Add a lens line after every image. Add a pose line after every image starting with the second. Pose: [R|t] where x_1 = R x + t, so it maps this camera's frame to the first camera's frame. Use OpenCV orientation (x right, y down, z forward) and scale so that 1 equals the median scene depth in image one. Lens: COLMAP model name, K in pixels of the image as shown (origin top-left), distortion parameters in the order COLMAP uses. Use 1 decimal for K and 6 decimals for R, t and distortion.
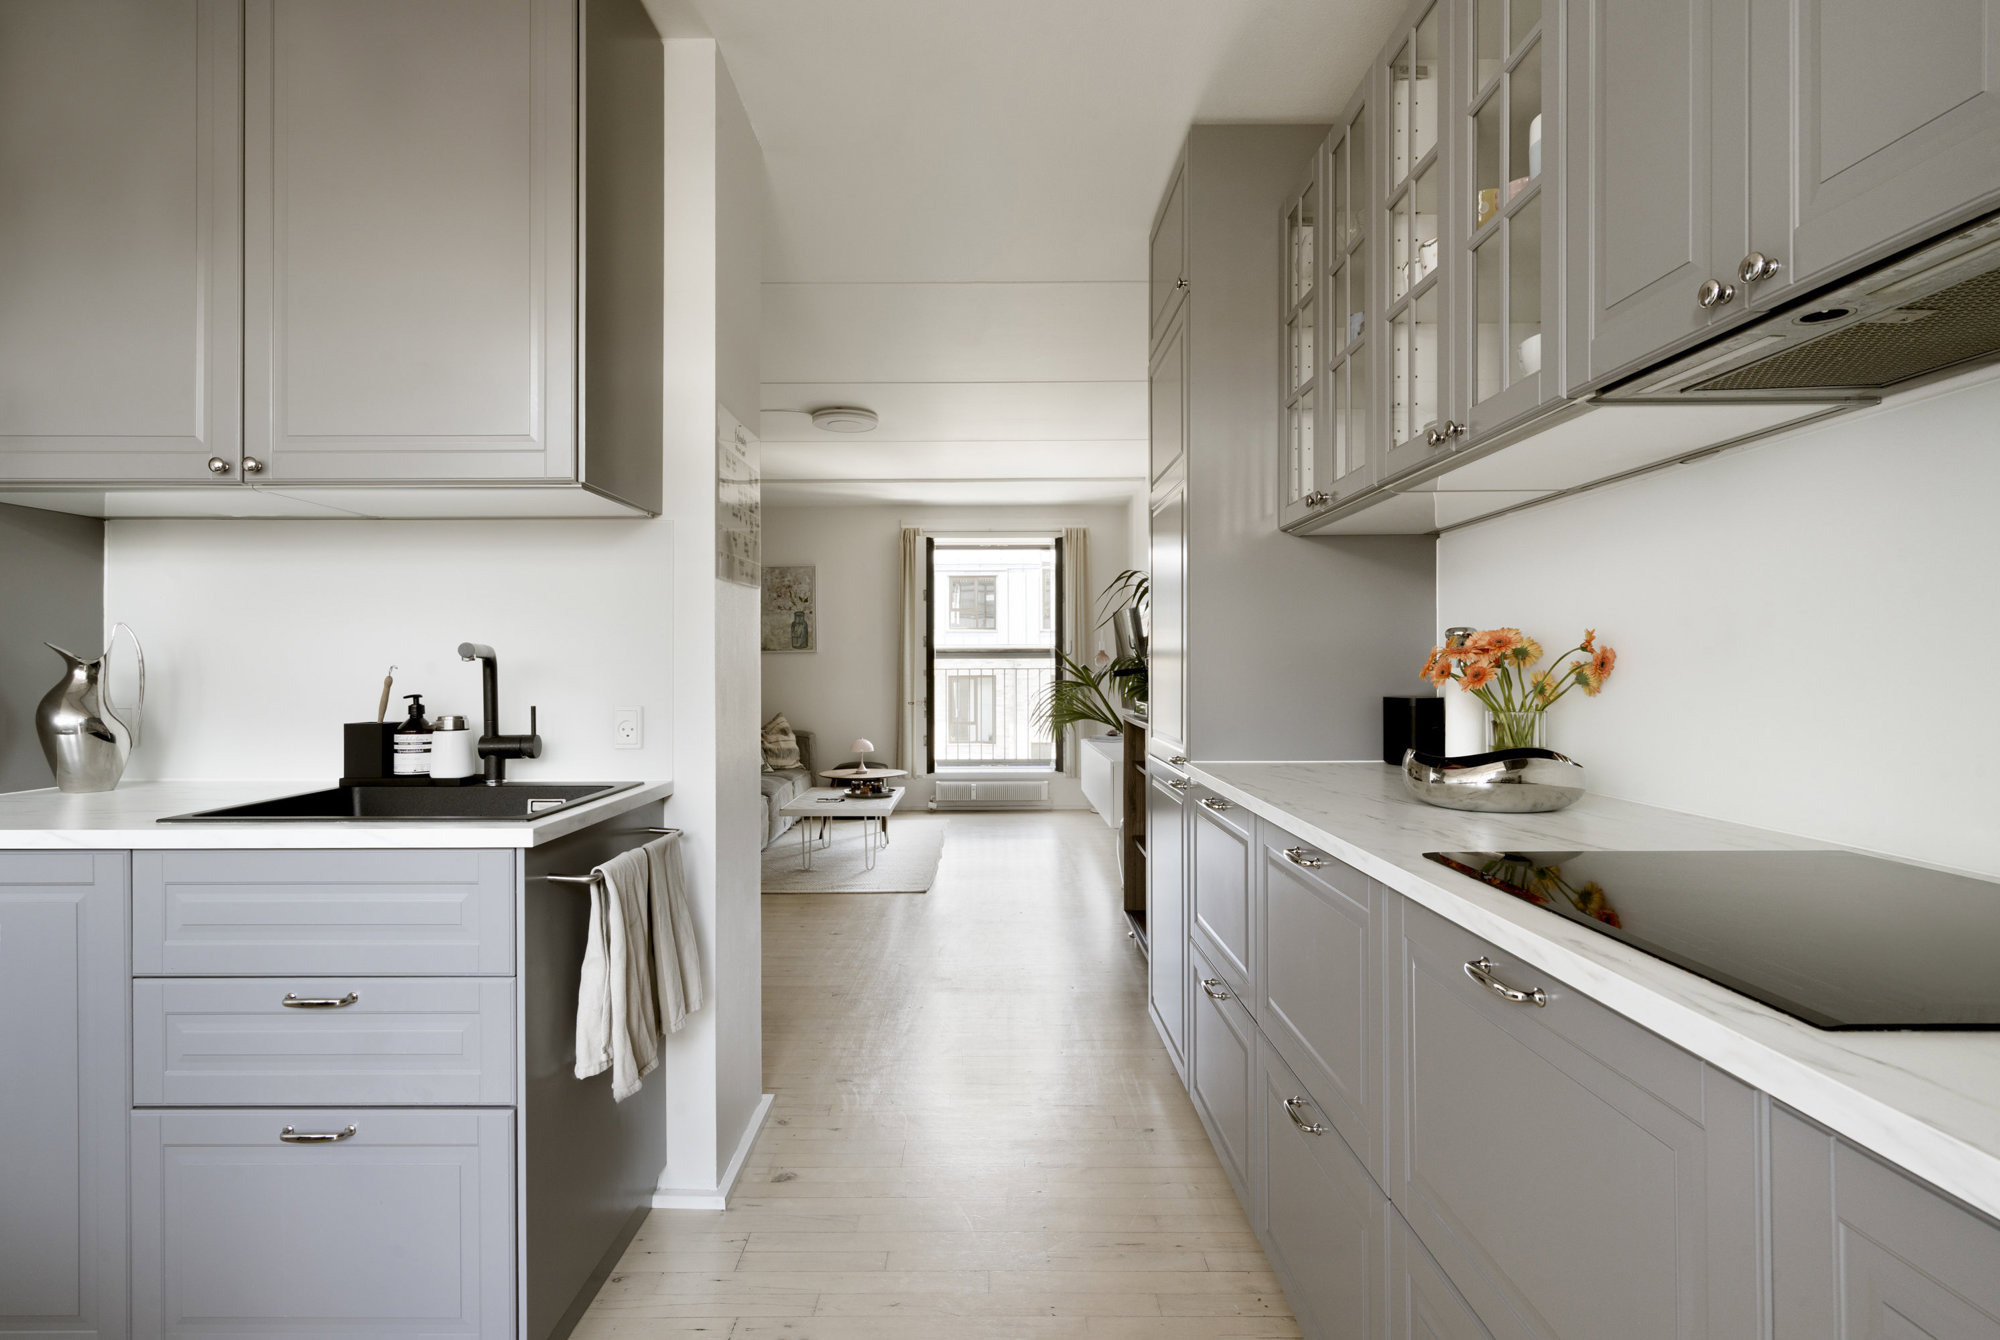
lens RADIAL K [[952.8, 0, 999.8], [0, 952.8, 676.7], [0, 0, 1]] dist [0.002073, 0.001337]
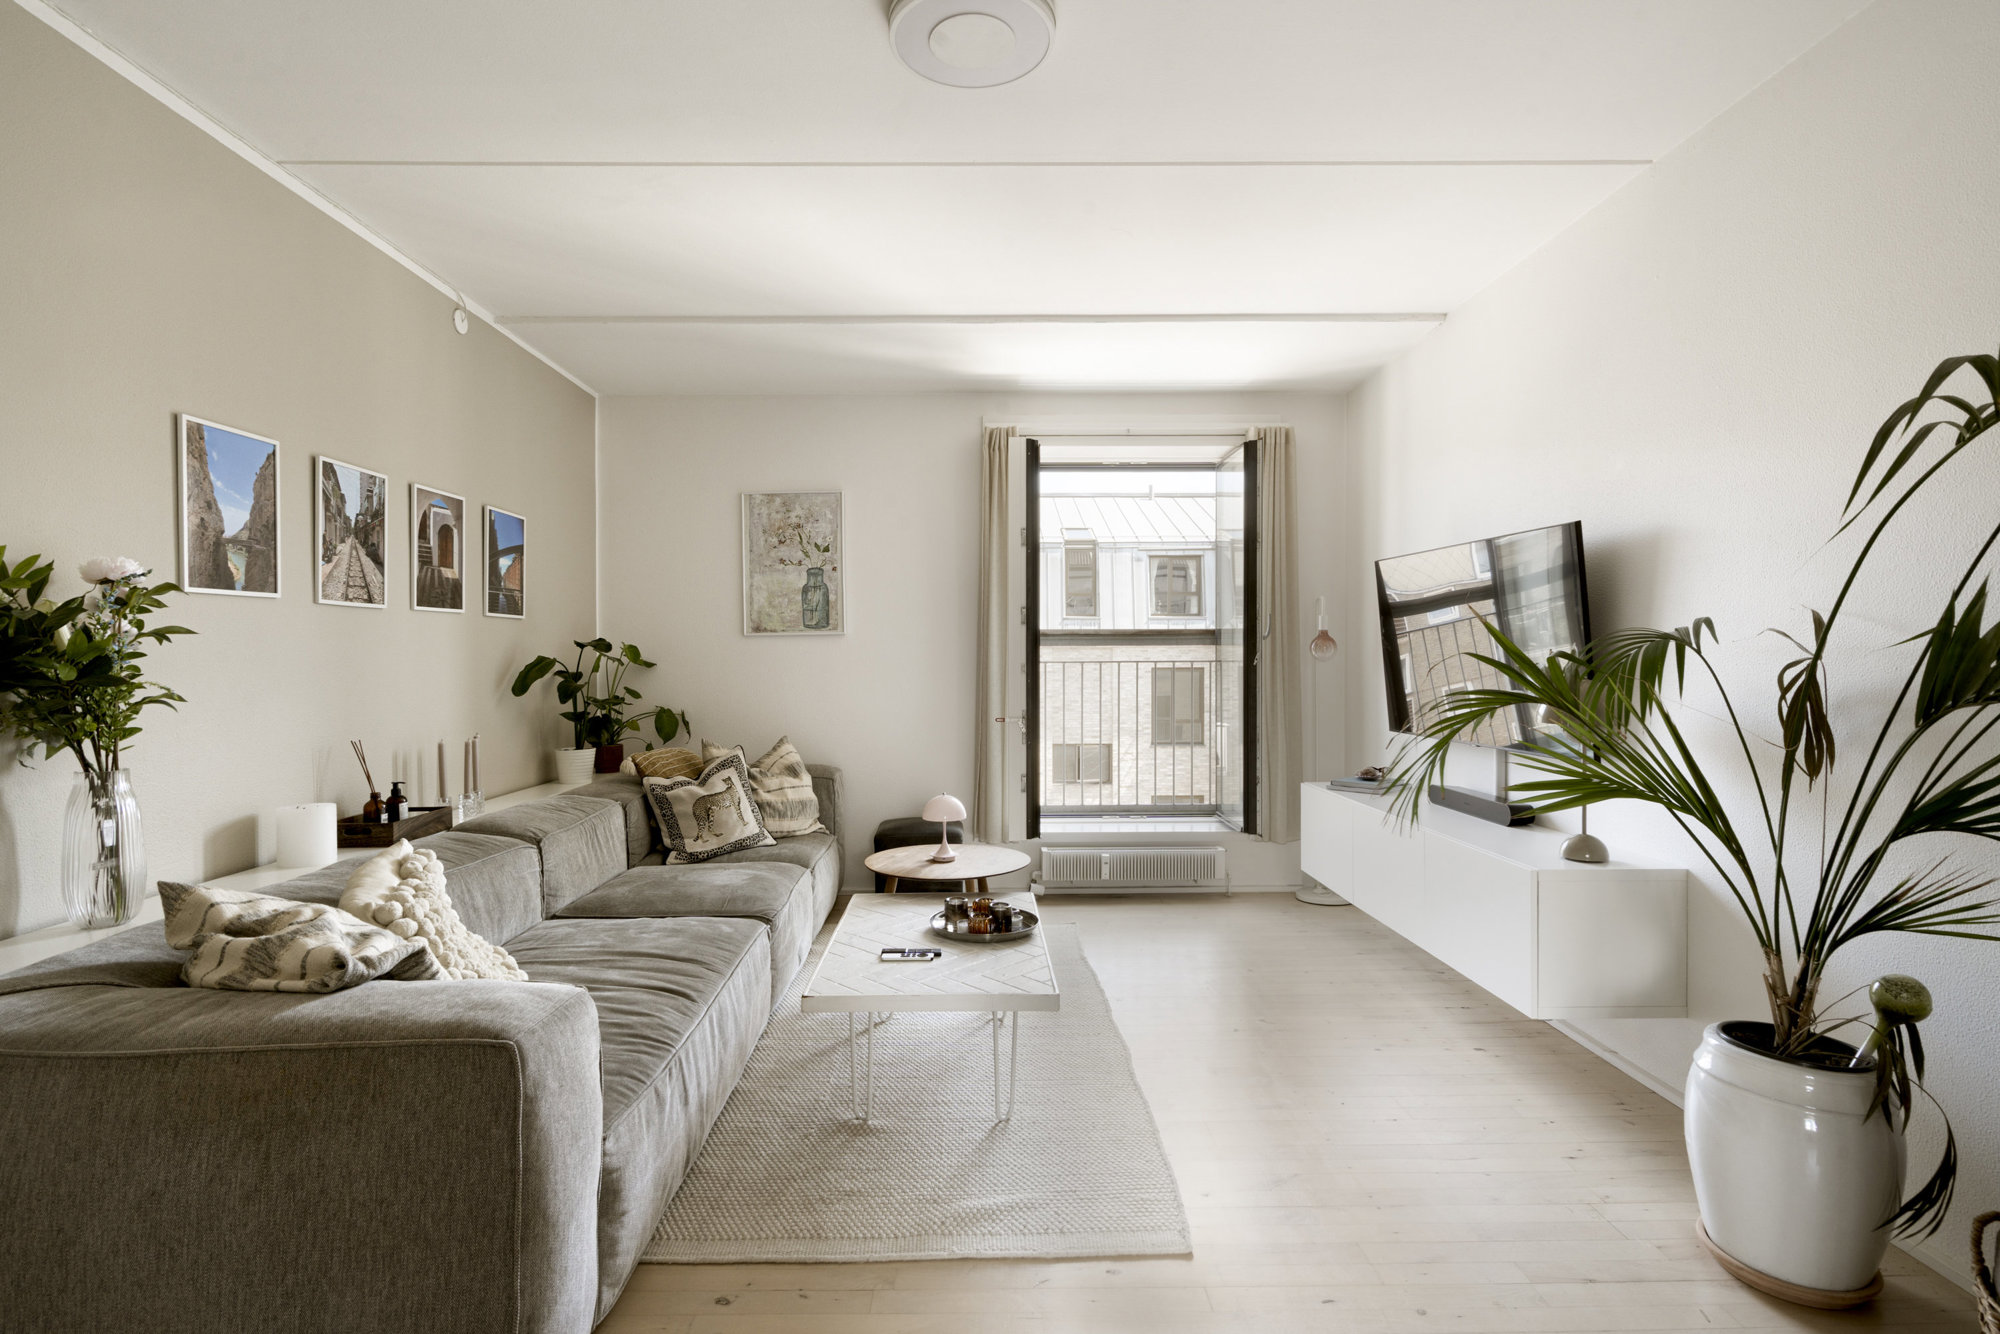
lens RADIAL K [[866.9, 0, 948.4], [0, 866.9, 671.5], [0, 0, 1]] dist [0.000346, 0.000080]
pose [[0.999866, -0.002087, -0.016252, -0.117482], [0.002177, 0.999983, 0.005496, -0.005561], [0.016240, -0.005531, 0.999853, 0.453605]]
